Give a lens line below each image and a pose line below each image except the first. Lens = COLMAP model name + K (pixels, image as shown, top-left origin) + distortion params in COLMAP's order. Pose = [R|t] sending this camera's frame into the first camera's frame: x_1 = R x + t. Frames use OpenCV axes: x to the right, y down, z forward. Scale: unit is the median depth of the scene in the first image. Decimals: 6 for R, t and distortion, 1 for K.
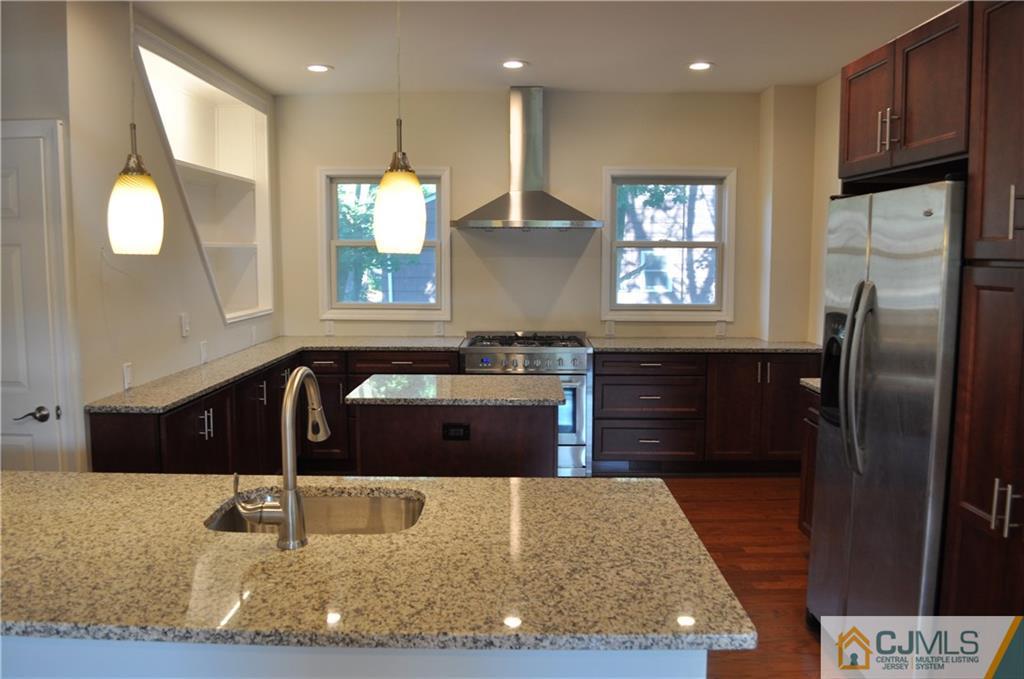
lens RADIAL K [[803.5, 0, 505.3], [0, 803.5, 338.0], [0, 0, 1]] dist [-0.074069, 0.000607]
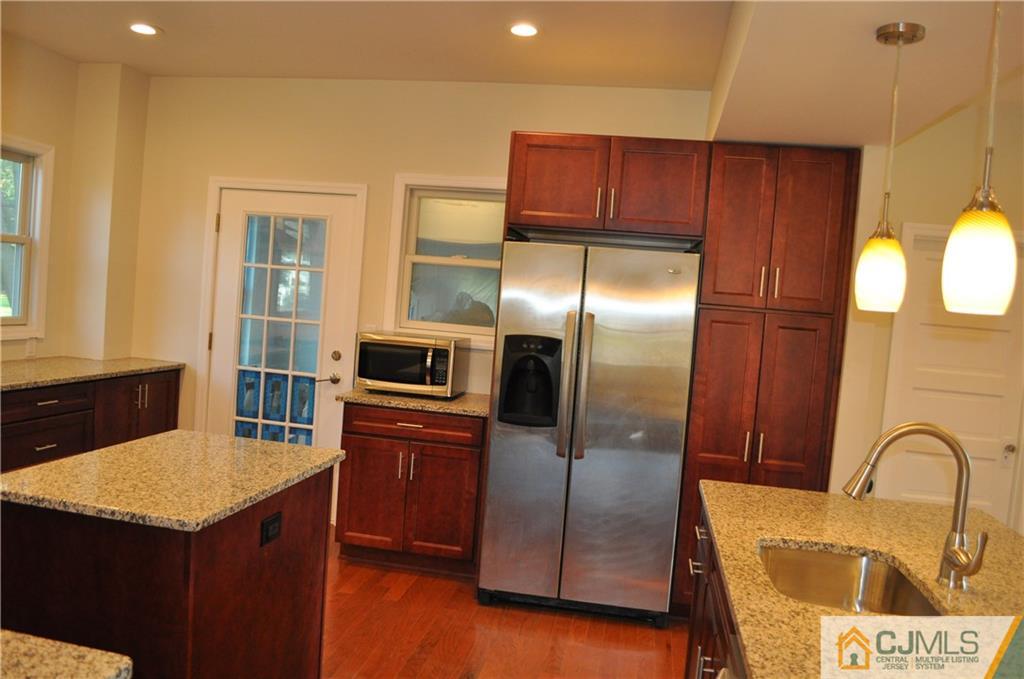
lens RADIAL K [[803.5, 0, 505.3], [0, 803.5, 338.0], [0, 0, 1]] dist [-0.074069, 0.000607]
pose [[0.164140, -0.041073, 0.985582, -0.759262], [0.026669, 0.998952, 0.037188, -0.069404], [-0.986076, 0.020181, 0.165063, 0.774854]]
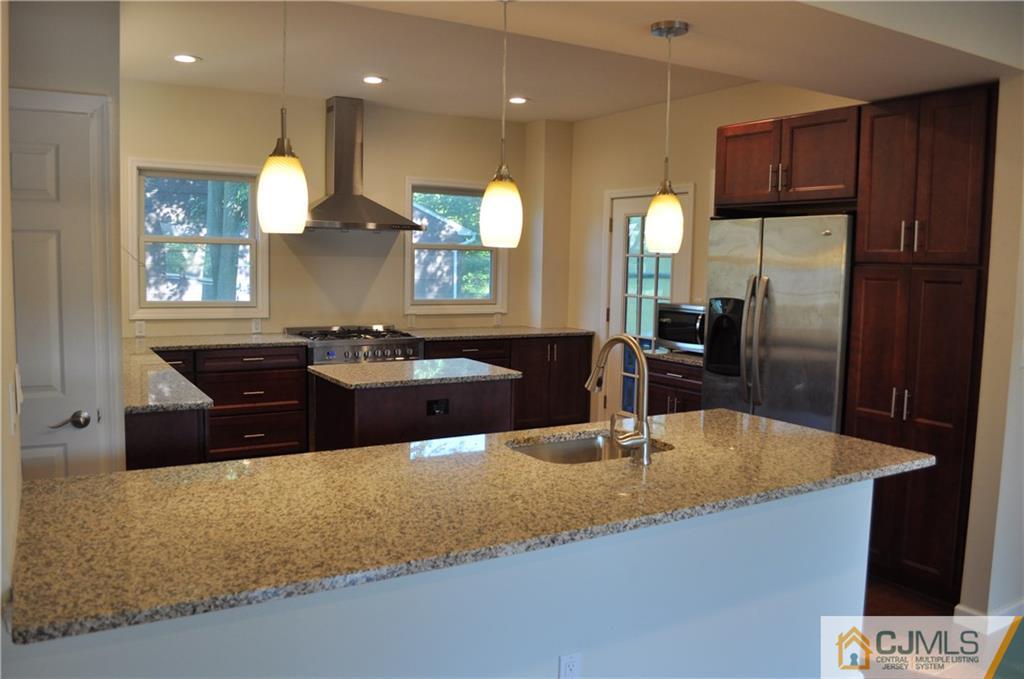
lens RADIAL K [[803.5, 0, 505.3], [0, 803.5, 338.0], [0, 0, 1]] dist [-0.074069, 0.000607]
pose [[0.848306, -0.035350, 0.528325, -0.650883], [0.037272, 0.999281, 0.007015, 0.015110], [-0.528193, 0.013741, 0.849013, -0.027403]]
